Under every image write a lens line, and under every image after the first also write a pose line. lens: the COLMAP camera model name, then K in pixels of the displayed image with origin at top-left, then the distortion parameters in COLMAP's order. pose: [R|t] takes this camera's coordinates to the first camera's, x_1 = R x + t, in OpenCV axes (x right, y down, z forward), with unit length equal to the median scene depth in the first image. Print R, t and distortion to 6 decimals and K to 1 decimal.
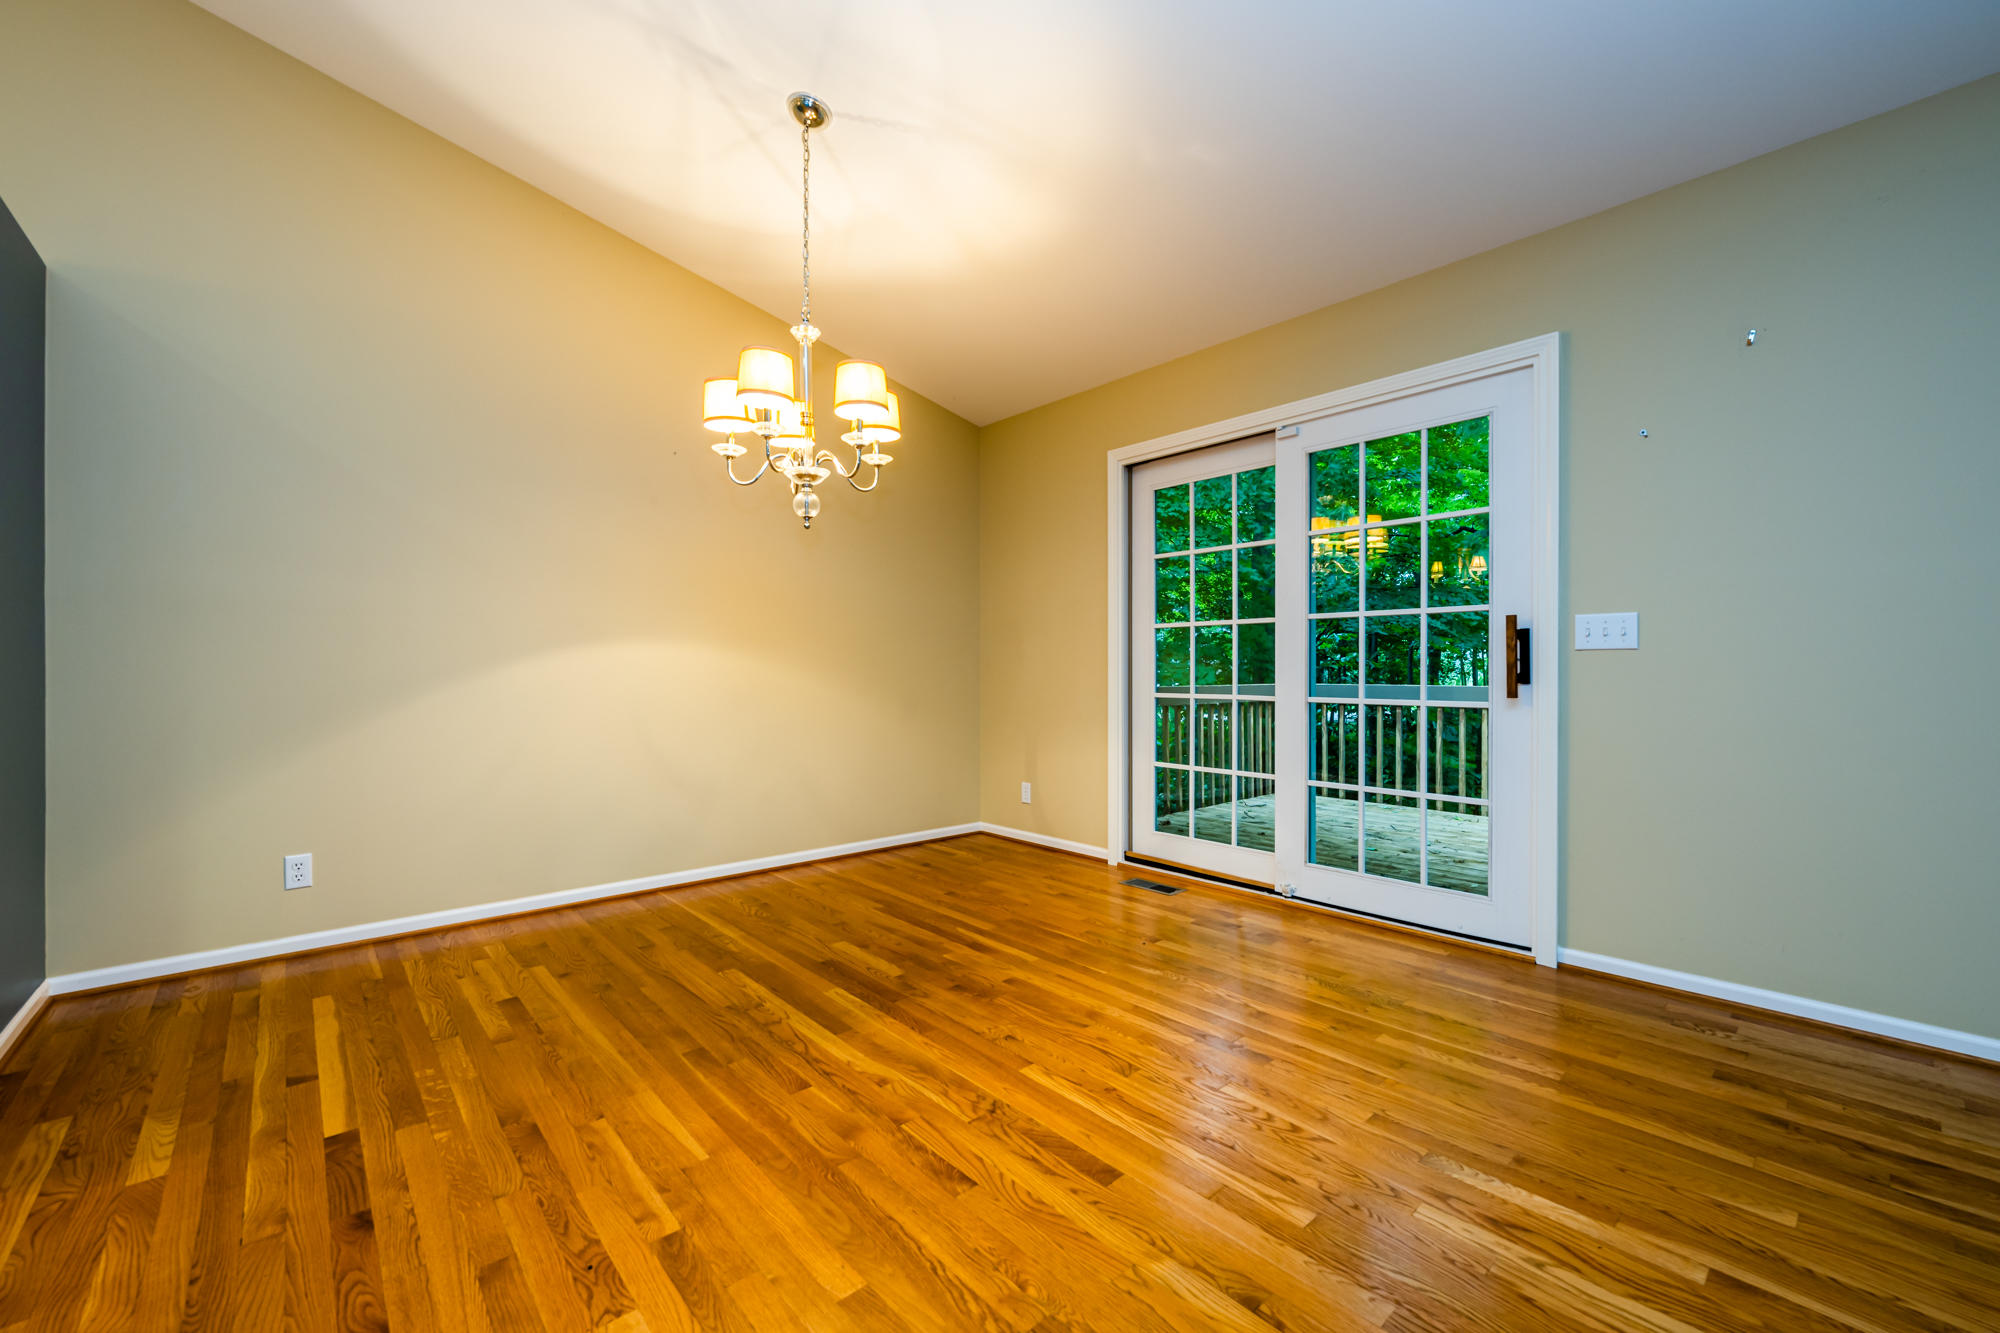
lens RADIAL K [[814.4, 0, 1004.4], [0, 814.4, 669.4], [0, 0, 1]] dist [0.000401, 0.000048]
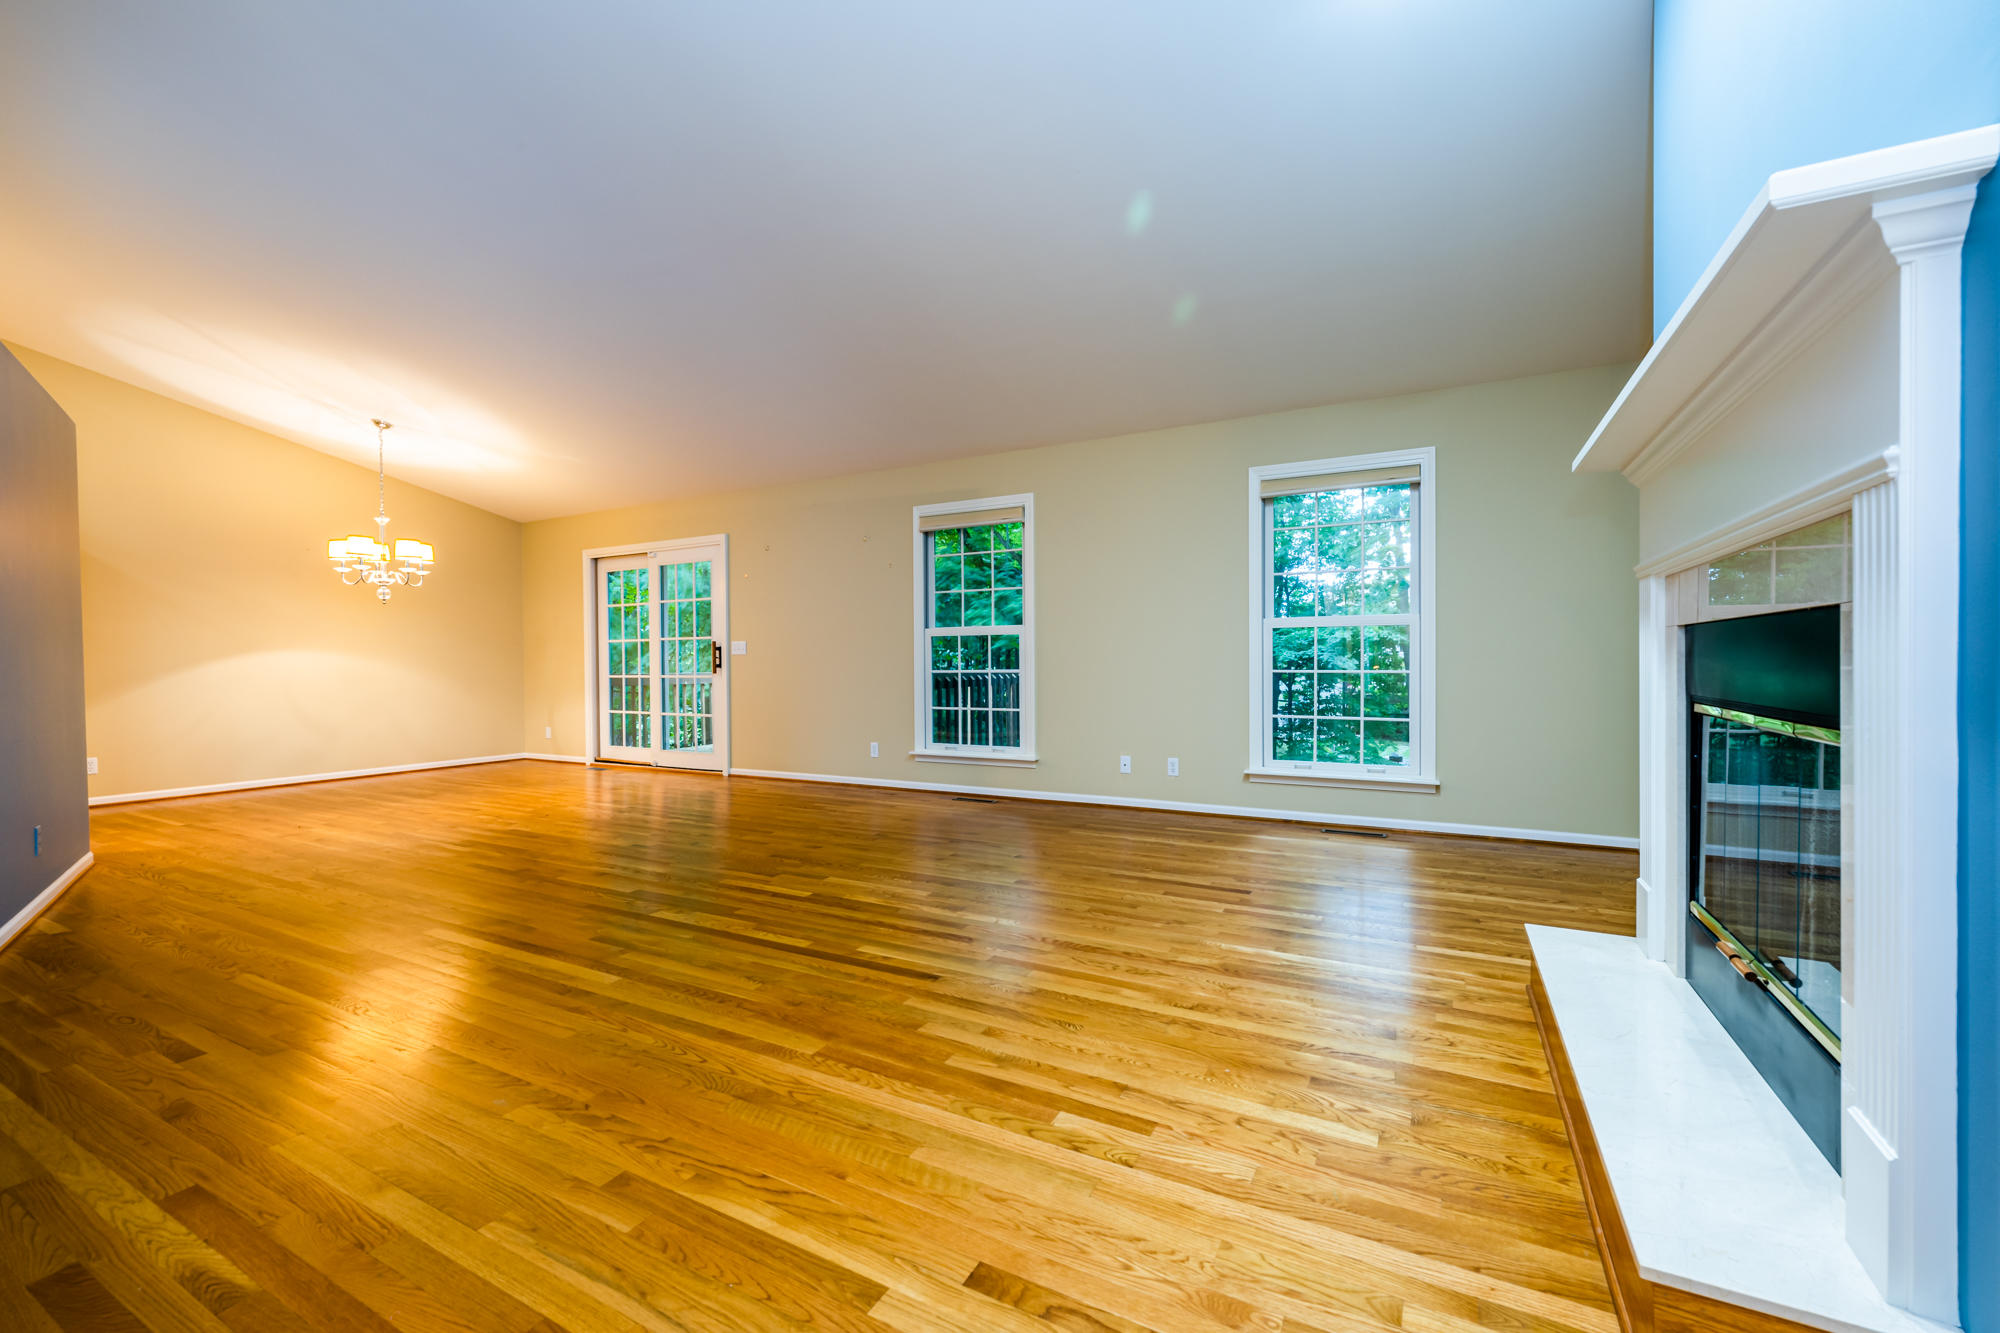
lens RADIAL K [[814.4, 0, 997.9], [0, 814.4, 674.8], [0, 0, 1]] dist [0.000401, 0.000048]
pose [[0.942023, -0.011378, 0.335356, 0.461018], [0.007299, 0.999883, 0.013421, 0.008902], [-0.335469, -0.010195, 0.941996, -1.311890]]
